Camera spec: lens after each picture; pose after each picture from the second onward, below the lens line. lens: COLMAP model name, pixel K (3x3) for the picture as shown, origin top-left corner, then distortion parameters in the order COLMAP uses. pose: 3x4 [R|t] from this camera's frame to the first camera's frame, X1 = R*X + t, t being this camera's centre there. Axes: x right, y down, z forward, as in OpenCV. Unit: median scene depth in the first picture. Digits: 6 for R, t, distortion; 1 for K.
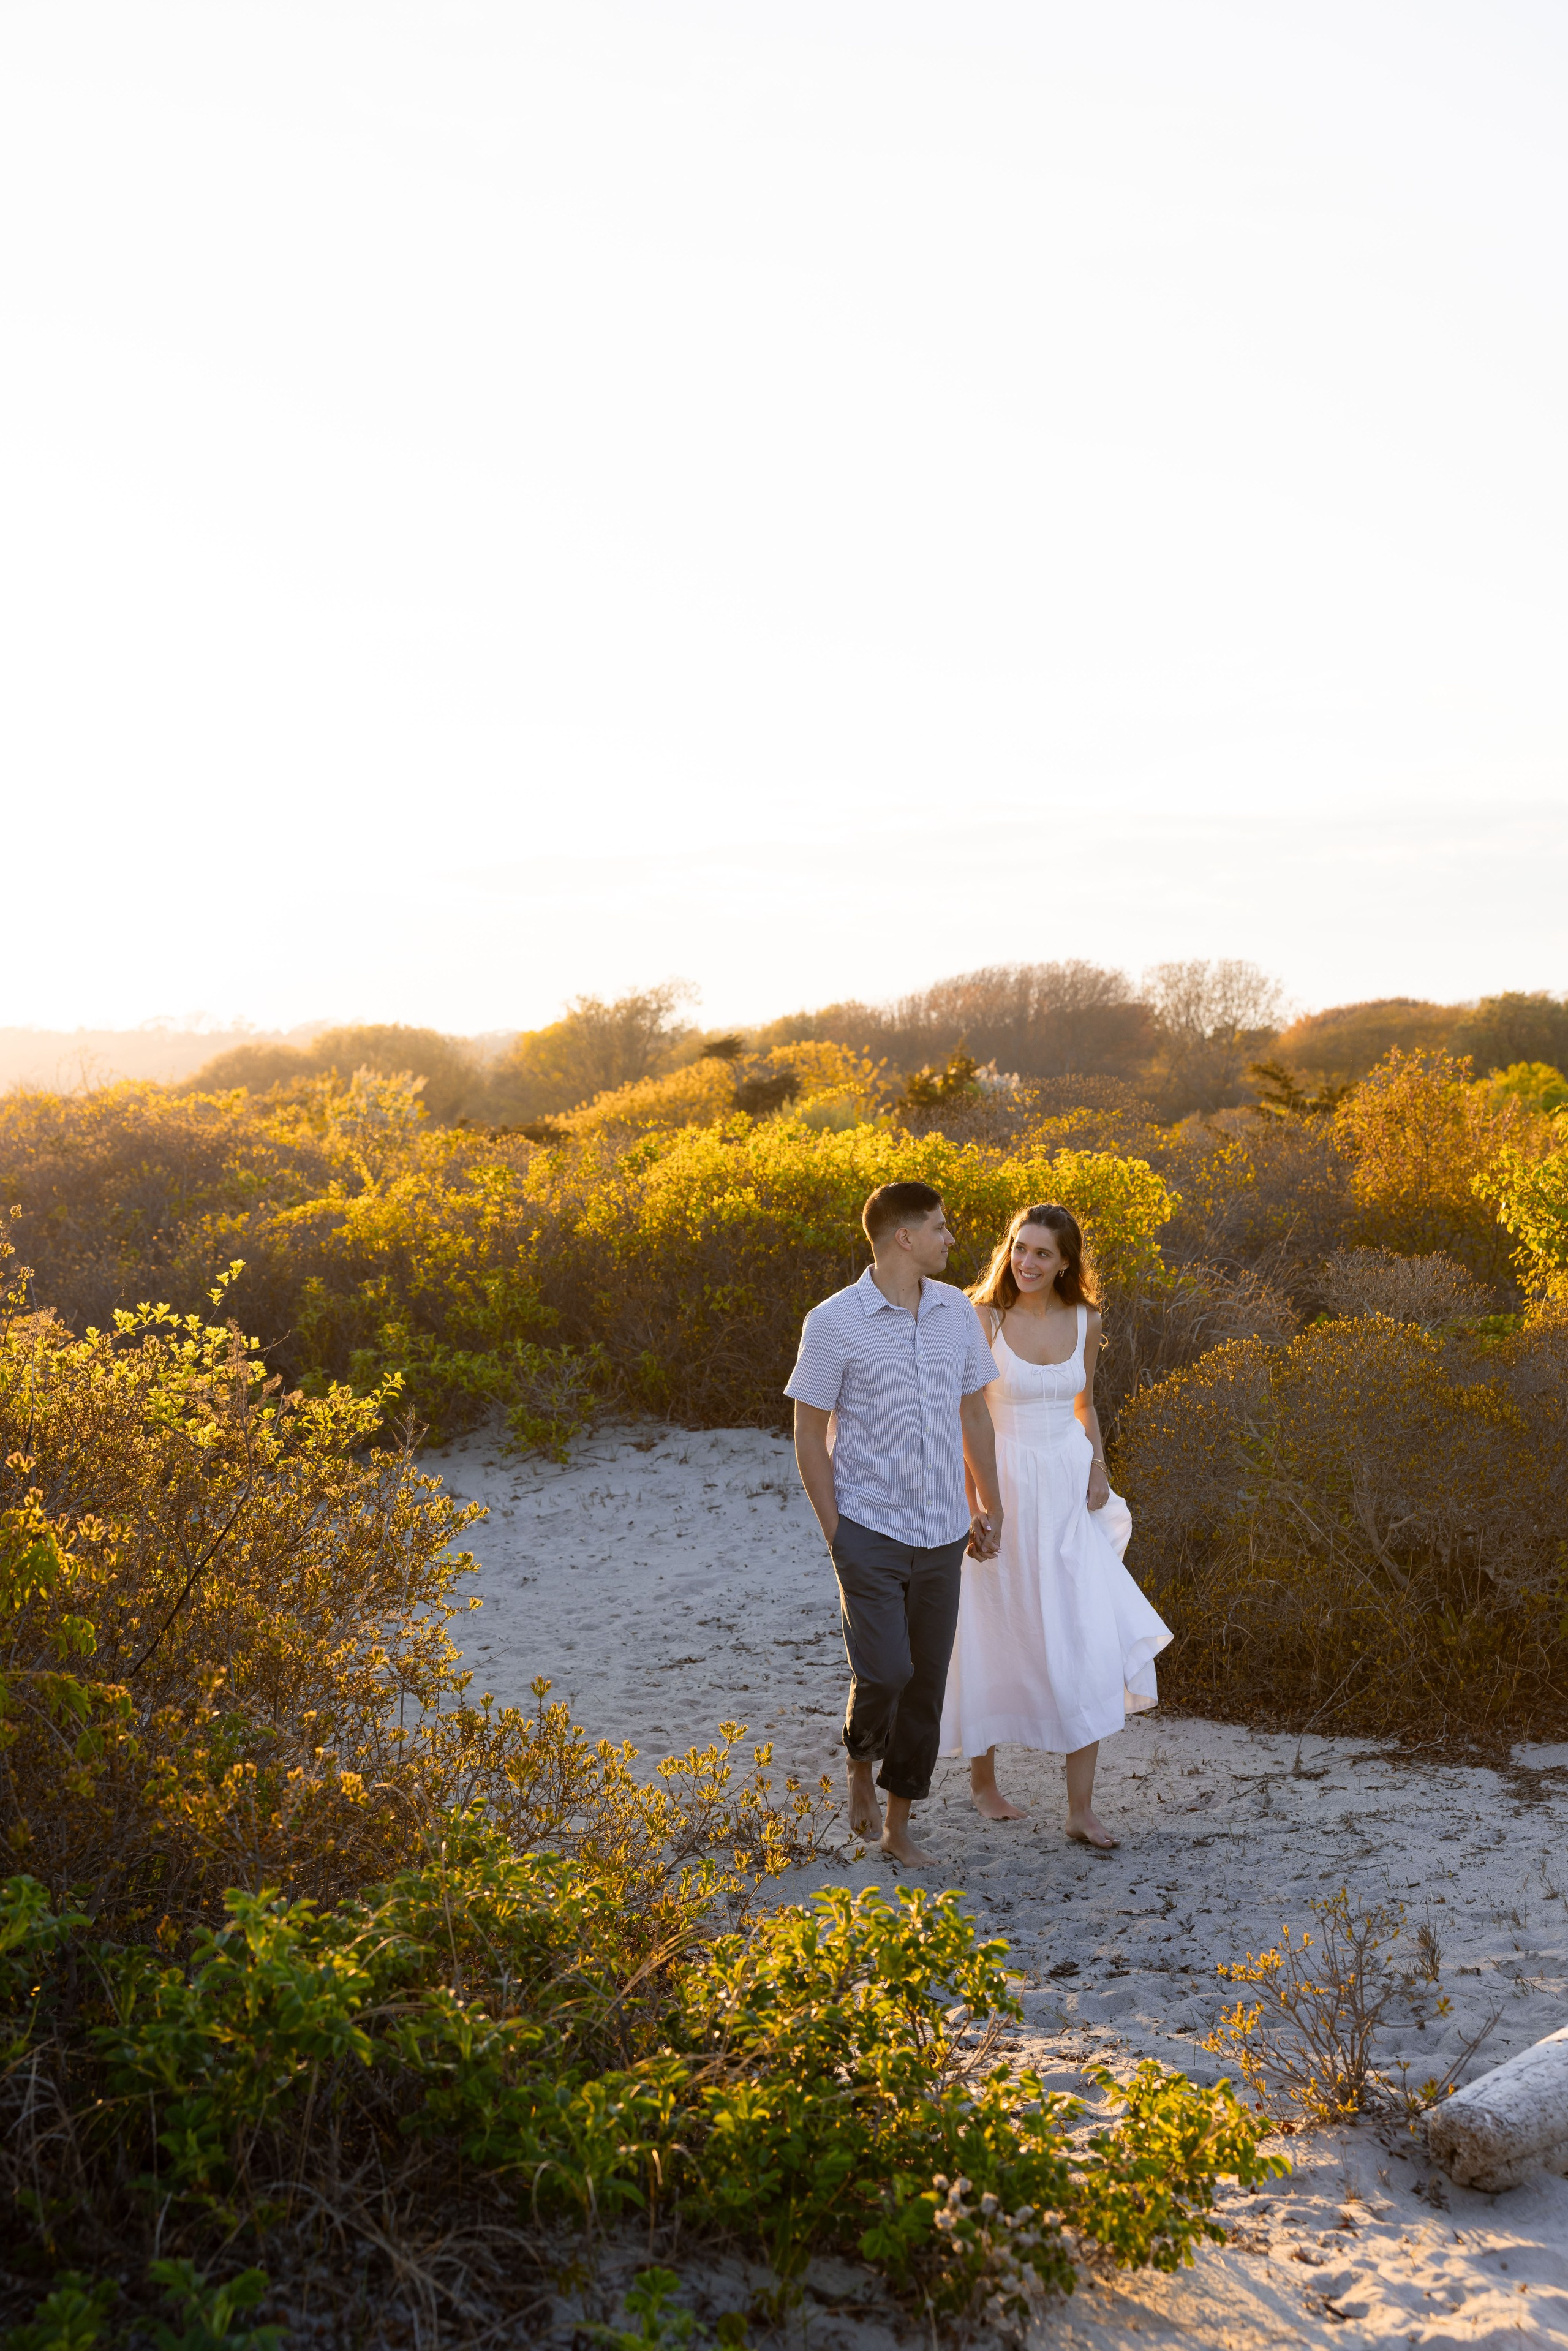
lens RADIAL K [[4316.9, 0, 784.0], [0, 4316.9, 1175.5], [0, 0, 1]] dist [0.010315, 0.495147]
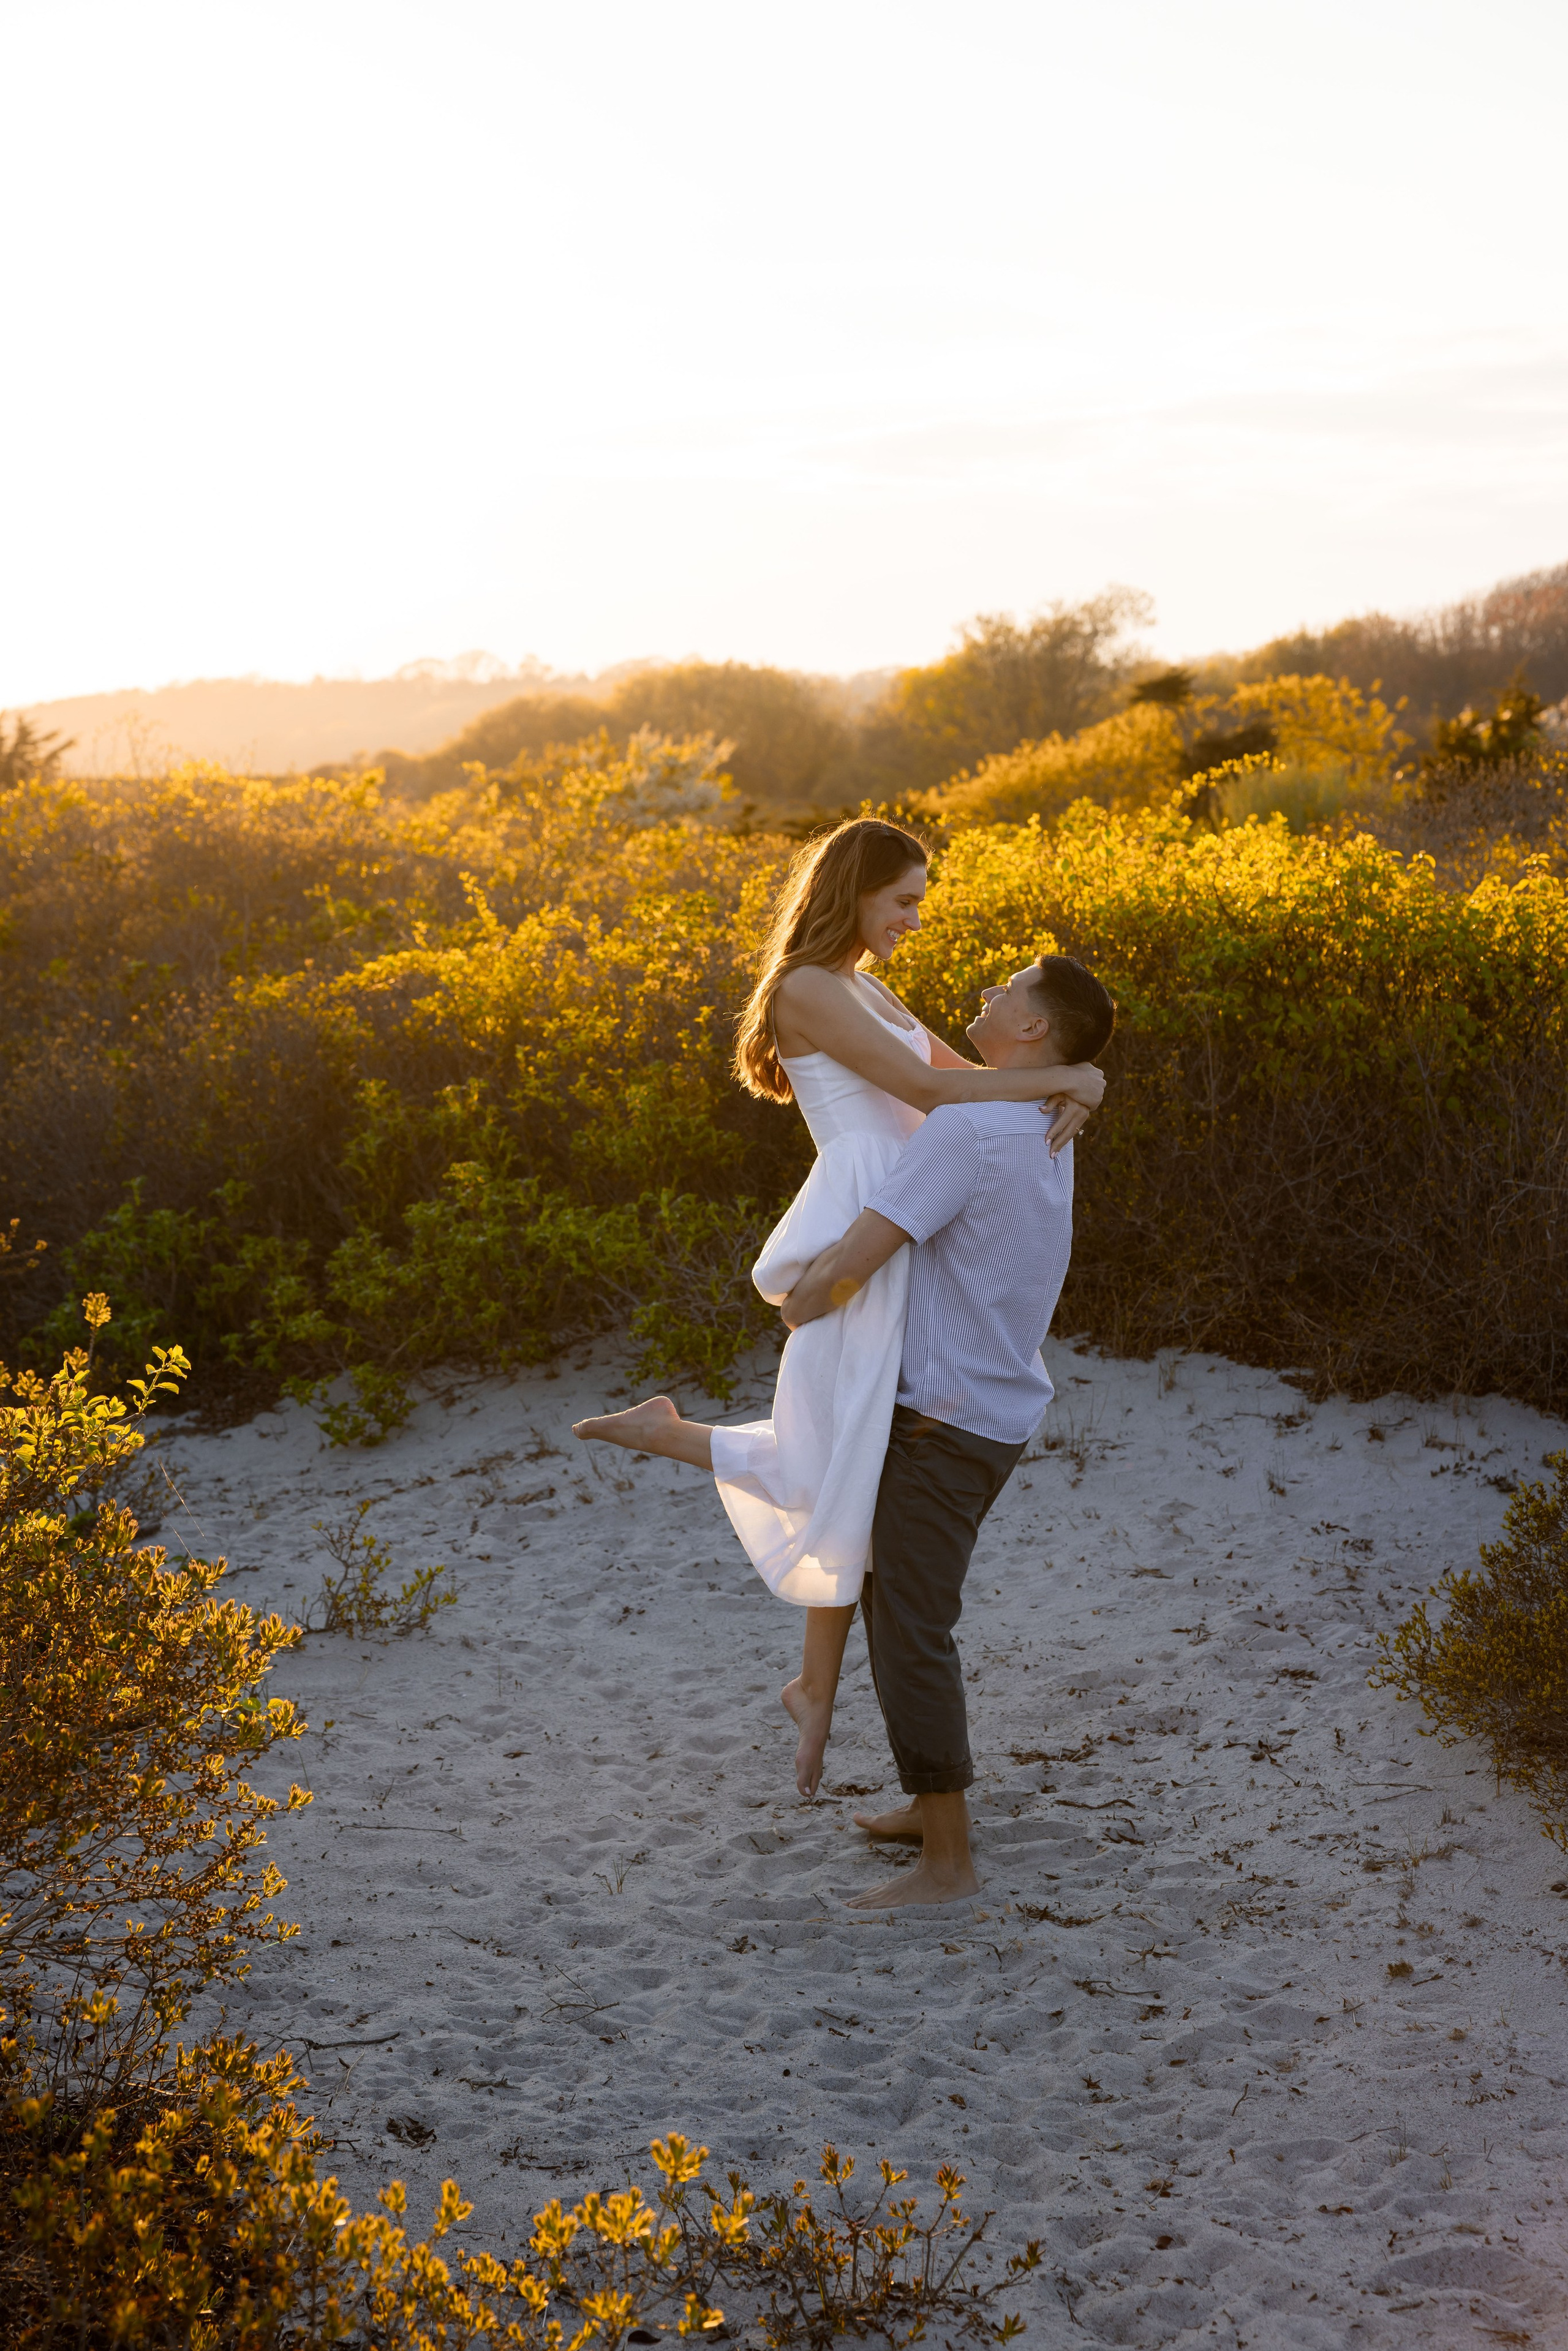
lens RADIAL K [[4316.9, 0, 784.0], [0, 4316.9, 1175.5], [0, 0, 1]] dist [0.010315, 0.495147]
pose [[0.983798, -0.001184, -0.179277, 0.049907], [0.016744, 0.996214, 0.085303, -0.012109], [0.178497, -0.086923, 0.980093, 0.312649]]
